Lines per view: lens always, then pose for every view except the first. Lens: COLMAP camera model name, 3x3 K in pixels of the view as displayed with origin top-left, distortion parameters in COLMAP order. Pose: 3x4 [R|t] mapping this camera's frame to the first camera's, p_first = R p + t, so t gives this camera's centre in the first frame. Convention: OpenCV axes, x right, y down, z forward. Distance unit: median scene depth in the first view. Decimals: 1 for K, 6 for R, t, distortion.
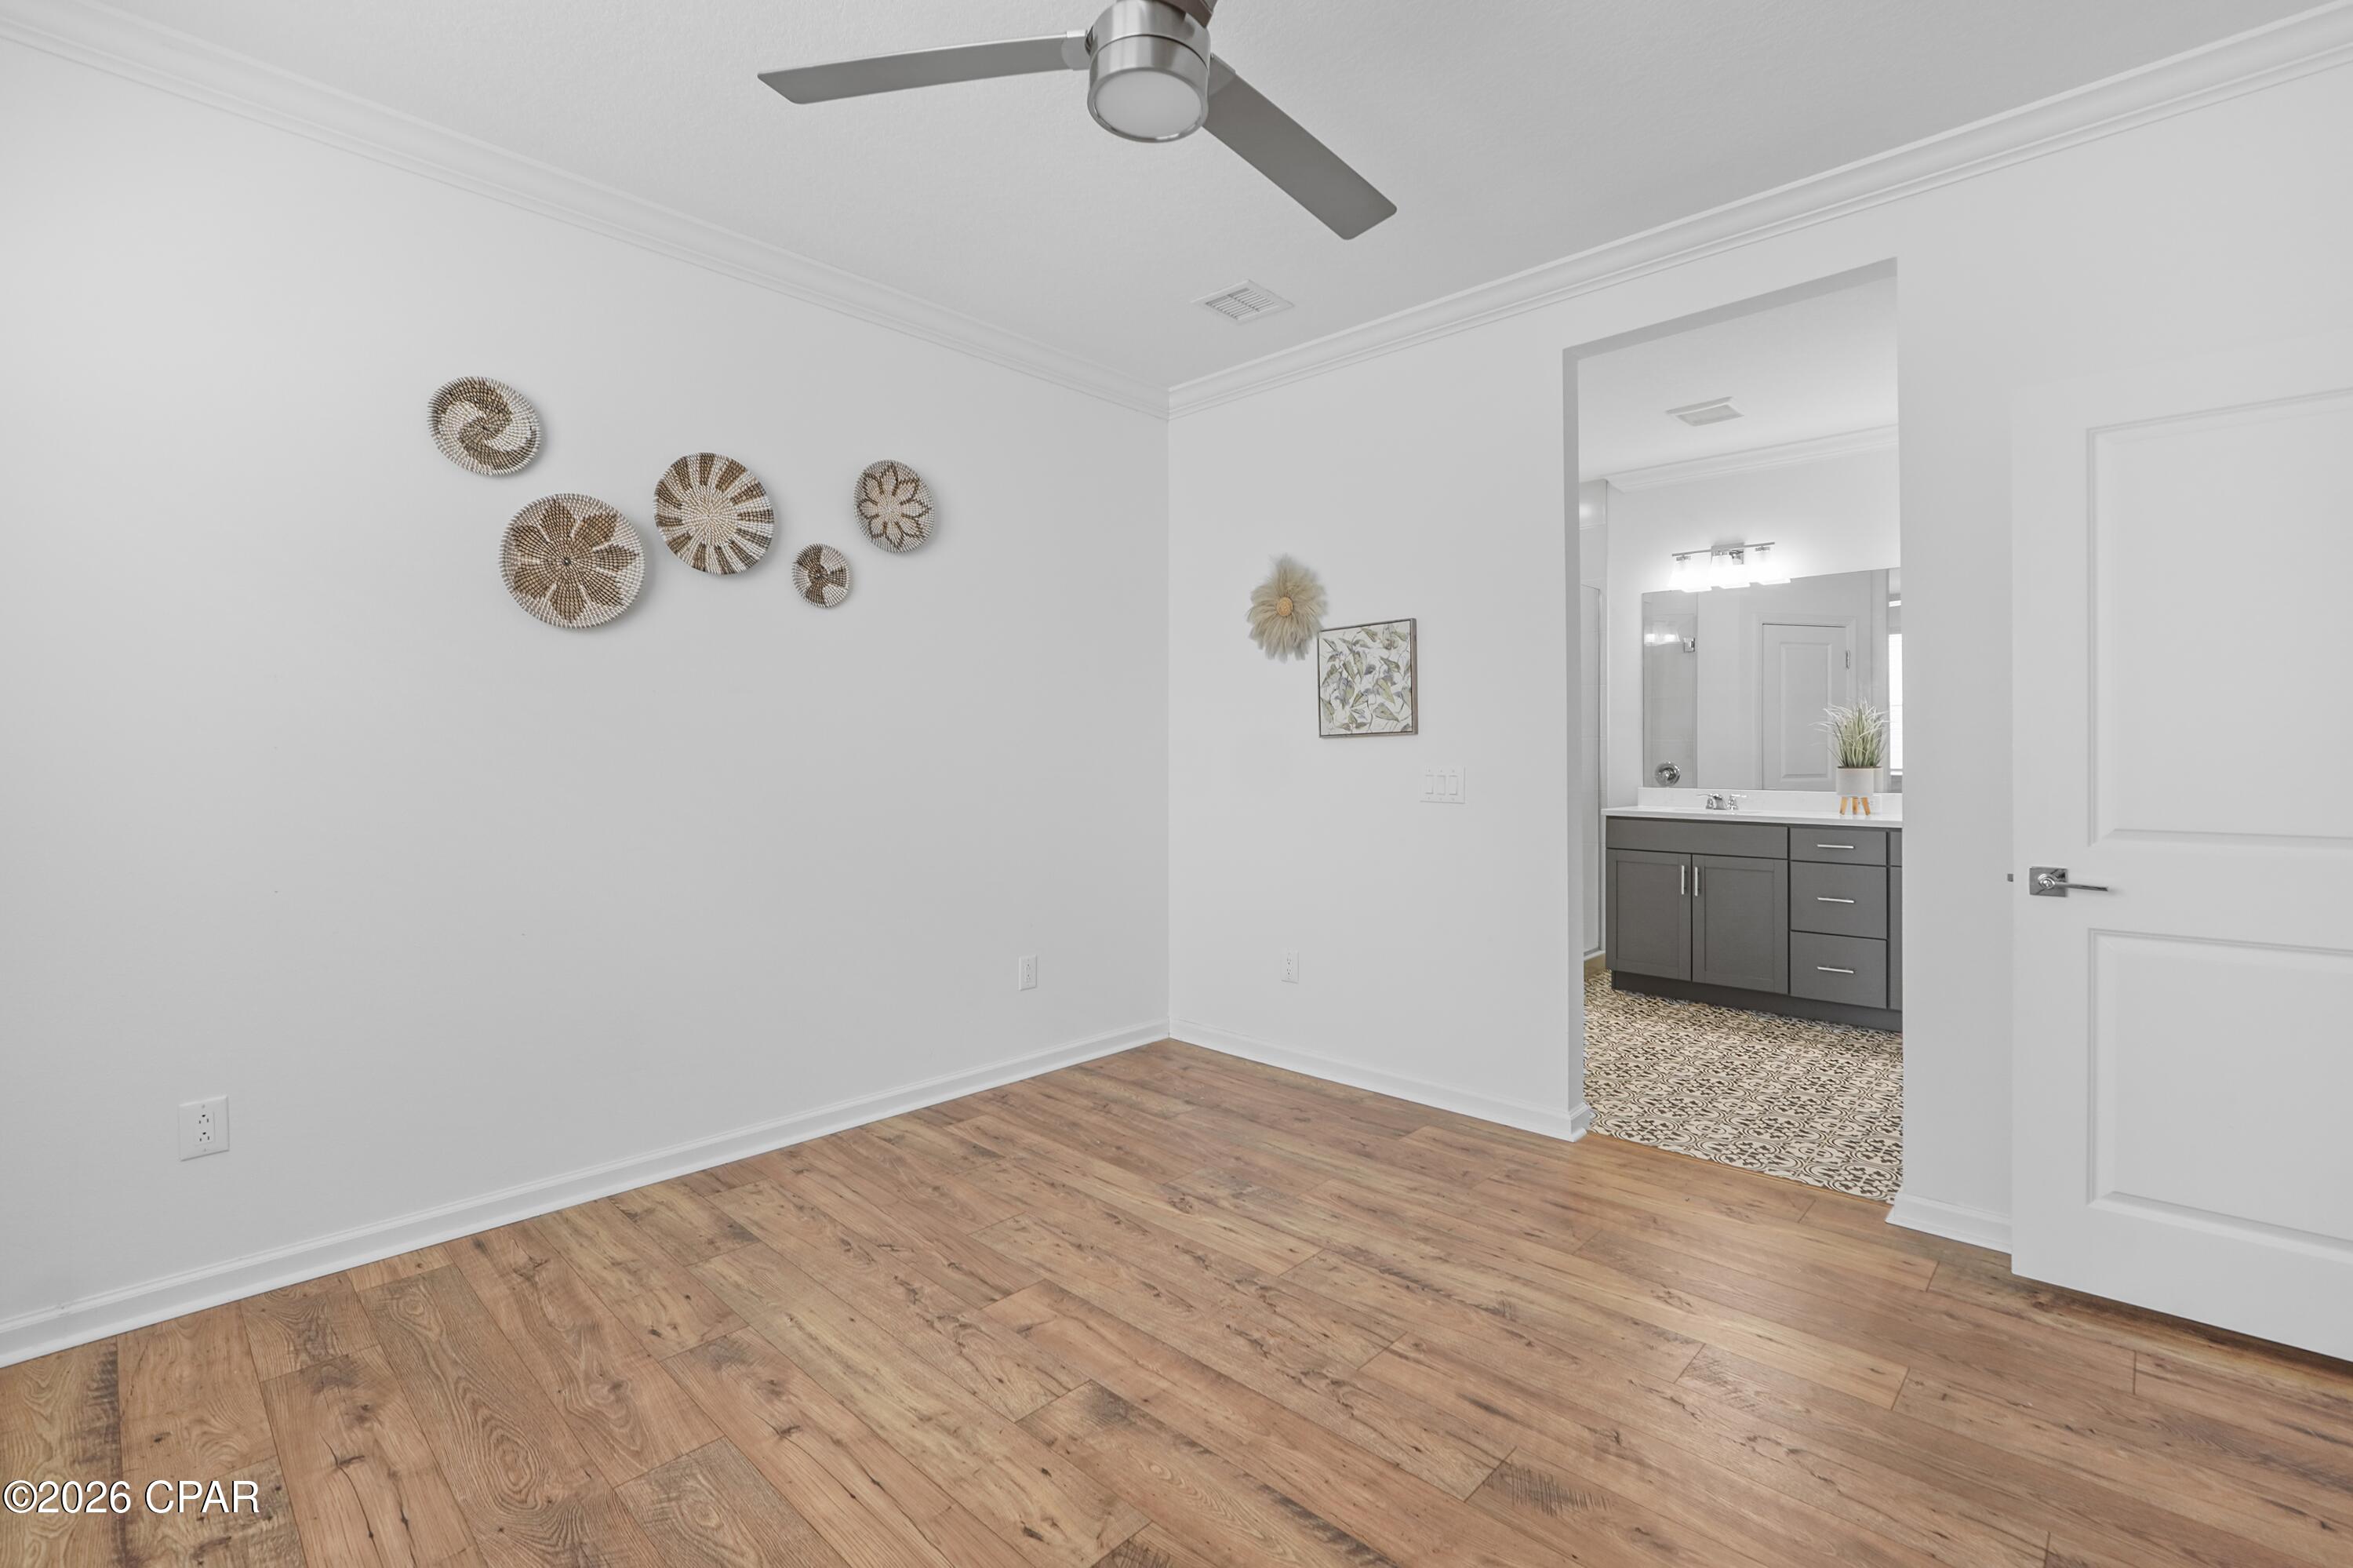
lens RADIAL K [[1040.0, 0, 1158.0], [0, 1040.0, 749.5], [0, 0, 1]] dist [-0.017945, 0.006562]
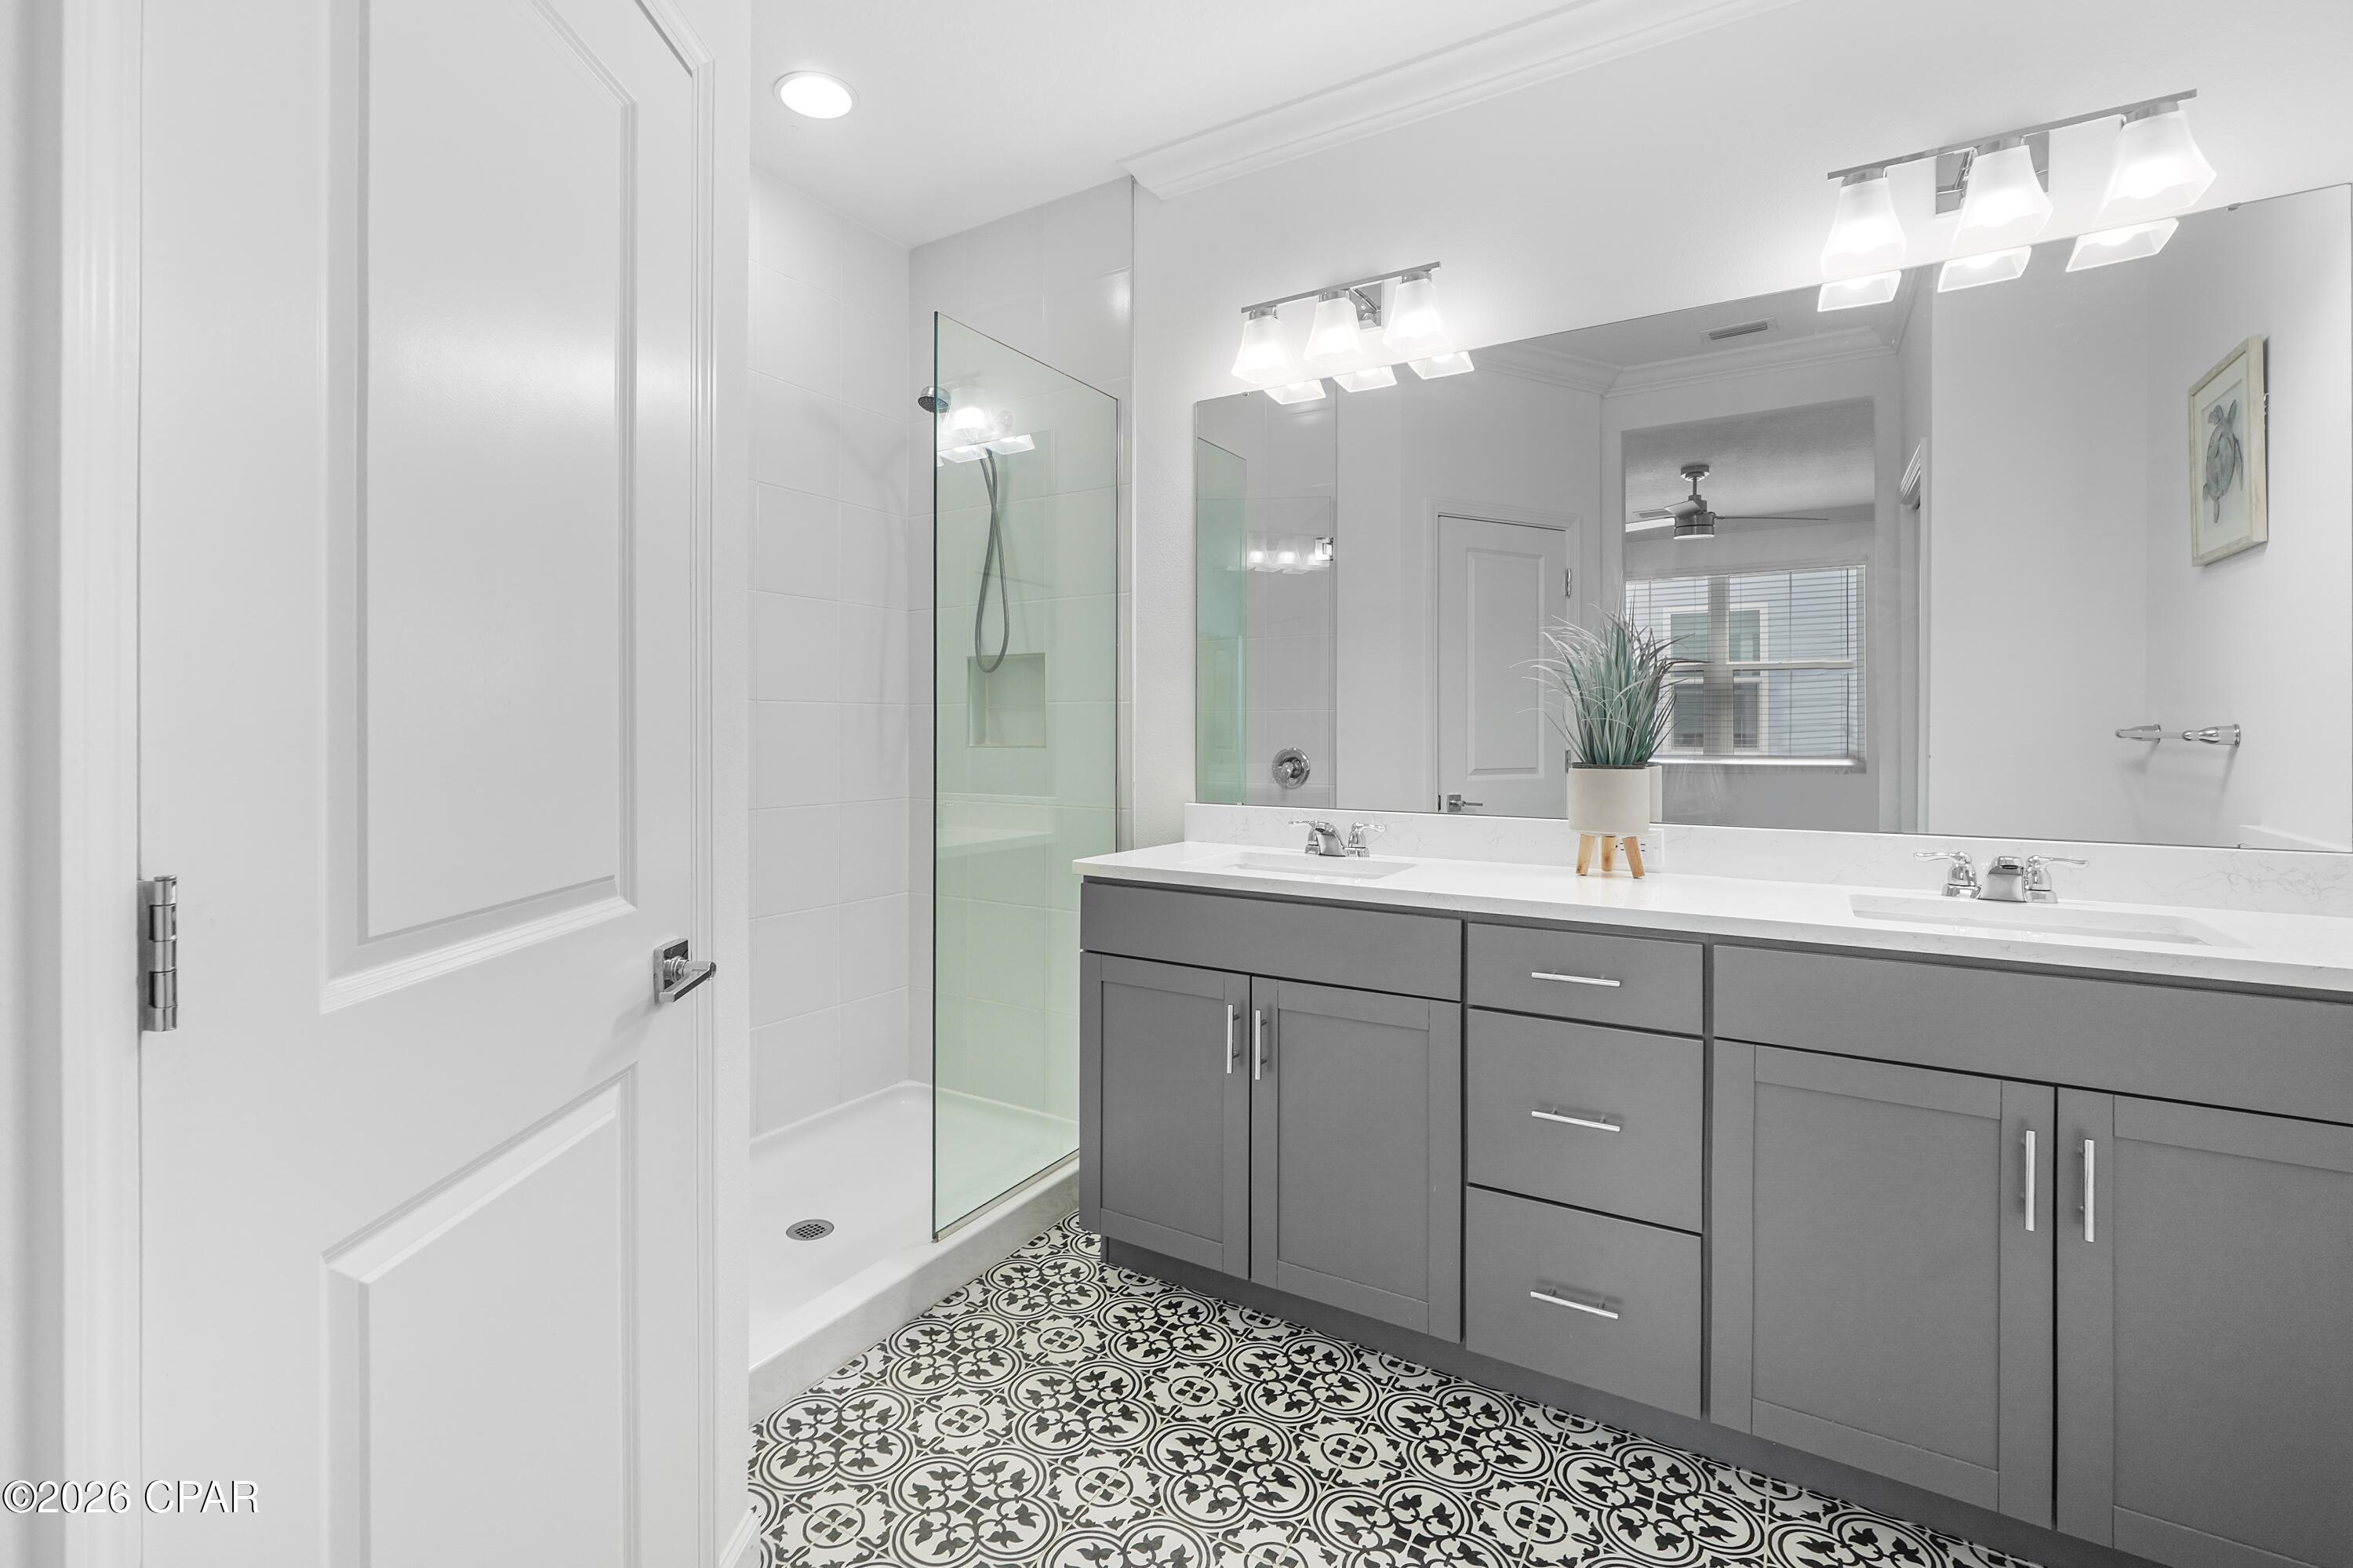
lens RADIAL K [[1040.0, 0, 1060.8], [0, 1040.0, 729.4], [0, 0, 1]] dist [-0.017945, 0.006562]
pose [[0.988334, 0.003225, 0.152265, 0.363488], [-0.003016, 0.999994, -0.001604, 0.003758], [-0.152270, 0.001126, 0.988338, 0.578078]]
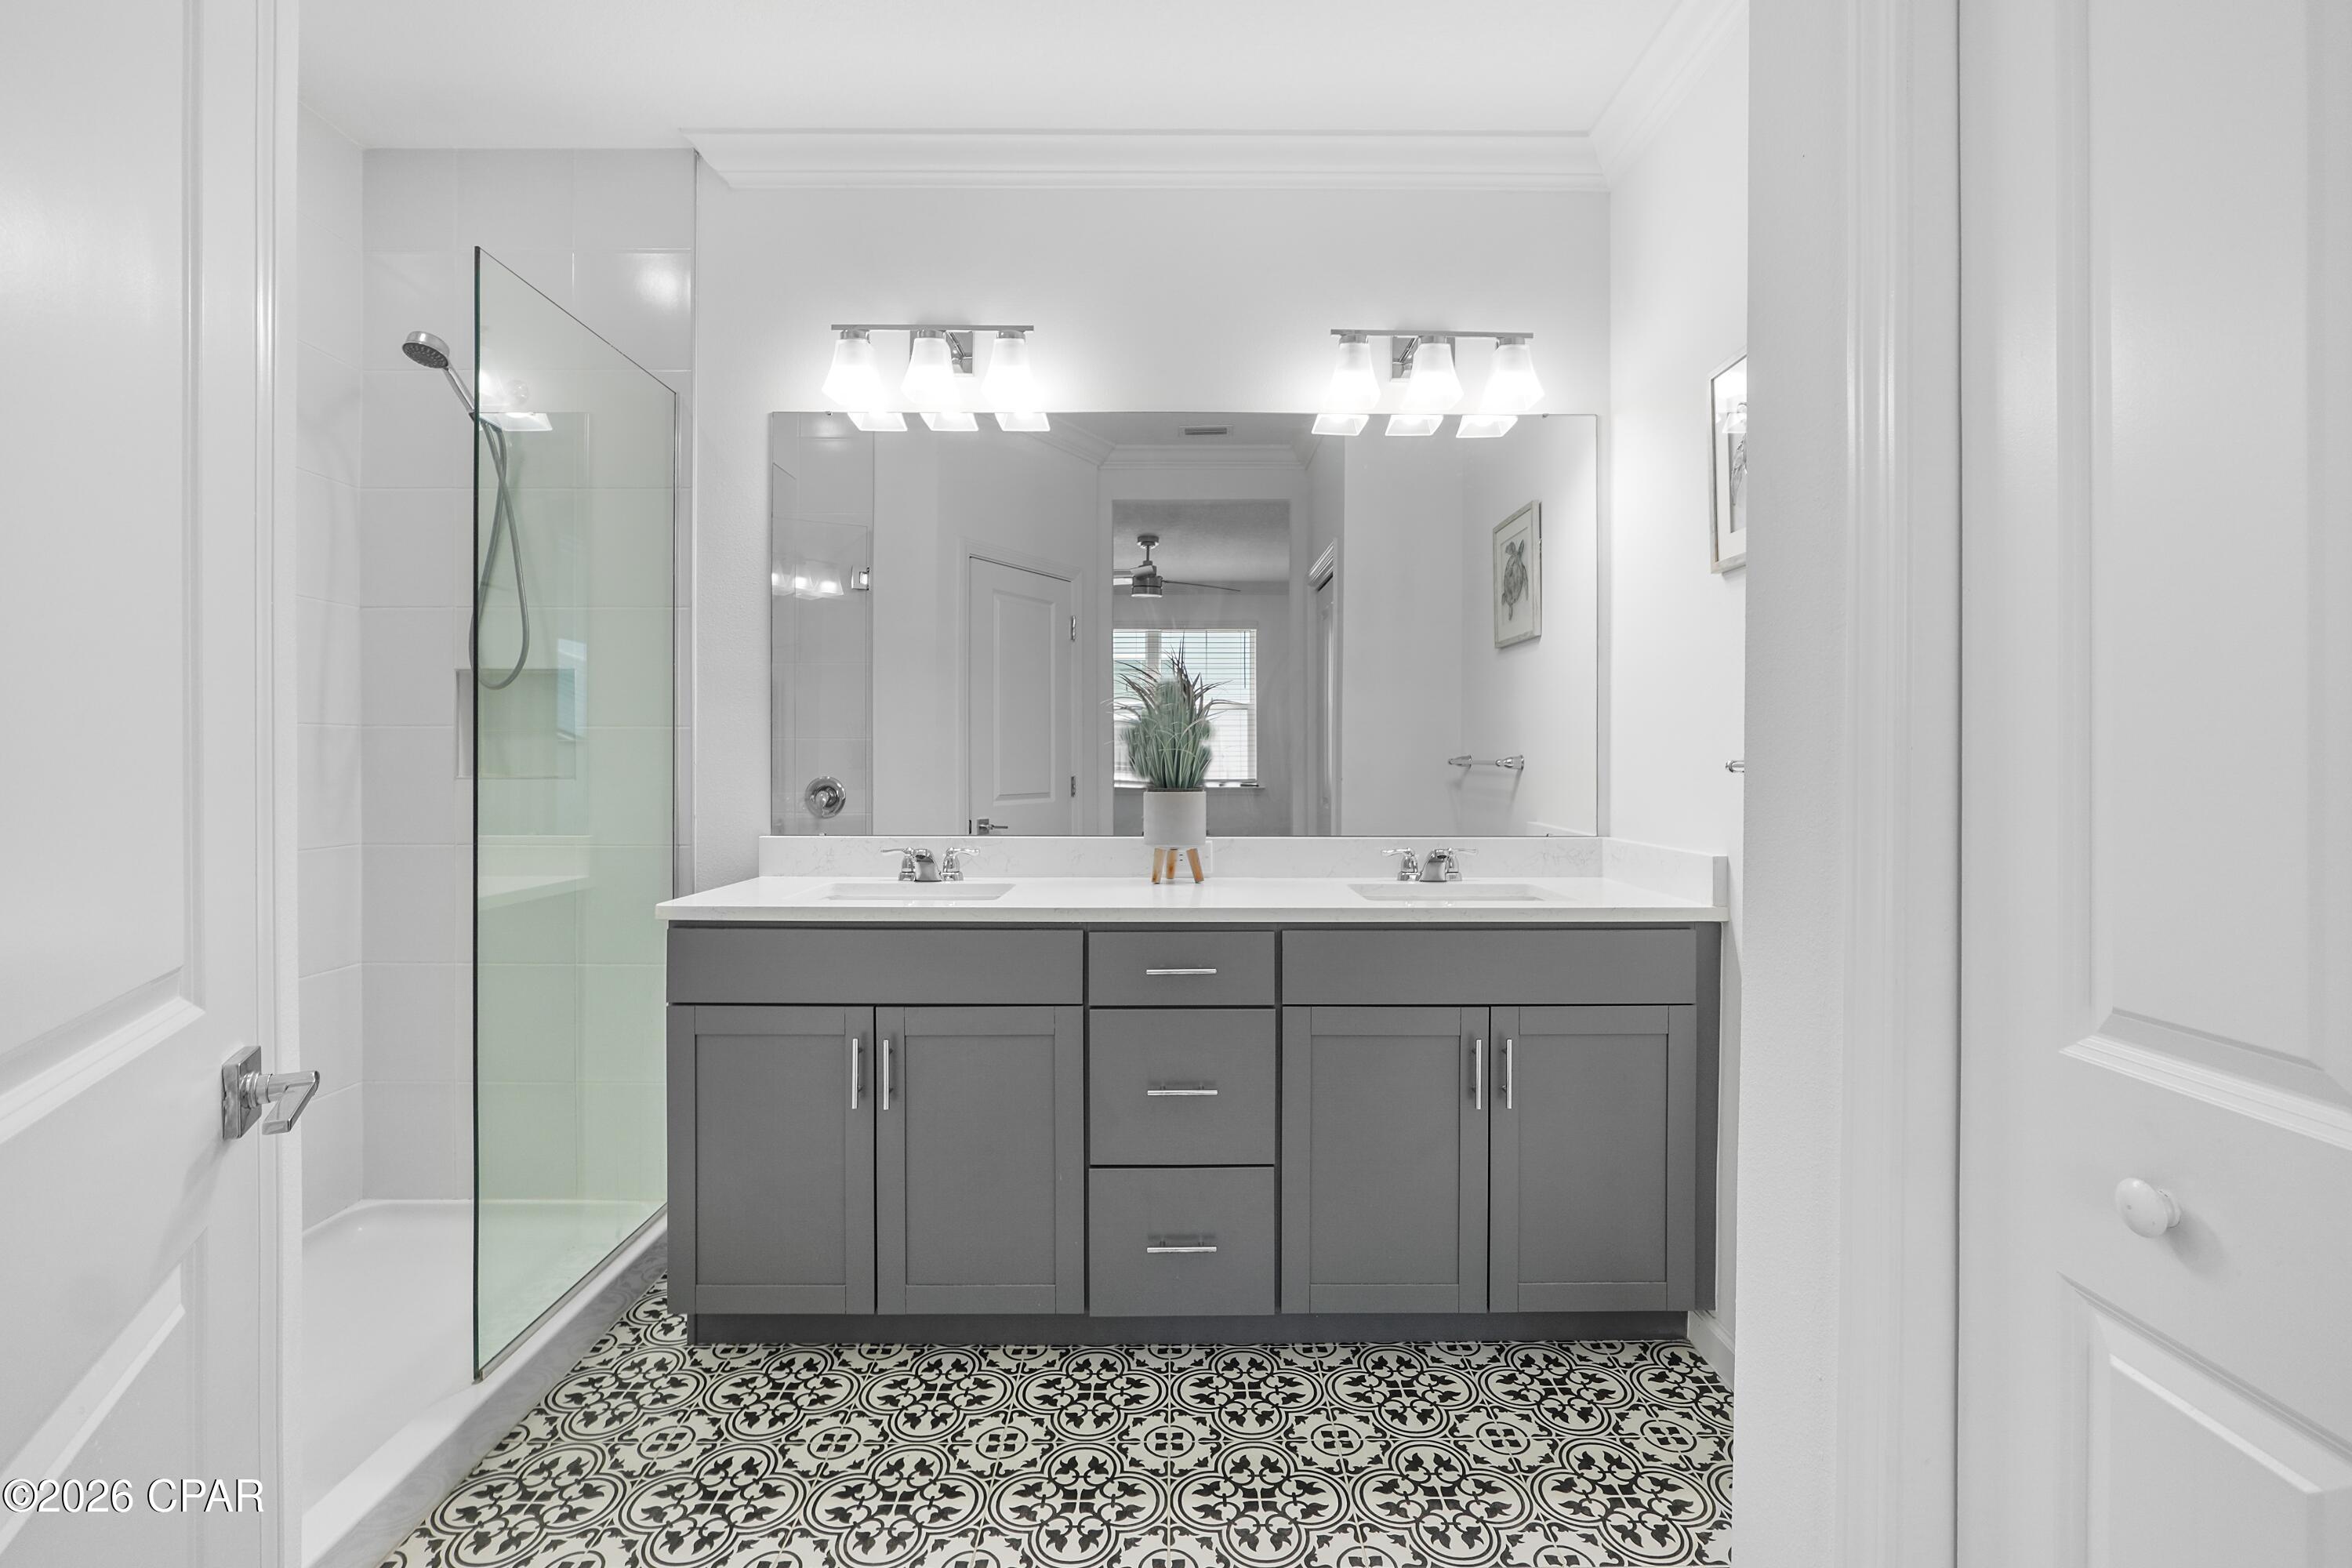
lens RADIAL K [[1039.5, 0, 1126.4], [0, 1039.5, 760.8], [0, 0, 1]] dist [-0.017945, 0.006562]
pose [[0.741167, 0.002609, 0.671315, 0.301102], [-0.003001, 0.999995, -0.000573, 0.004033], [-0.671314, -0.001590, 0.741171, 0.605470]]
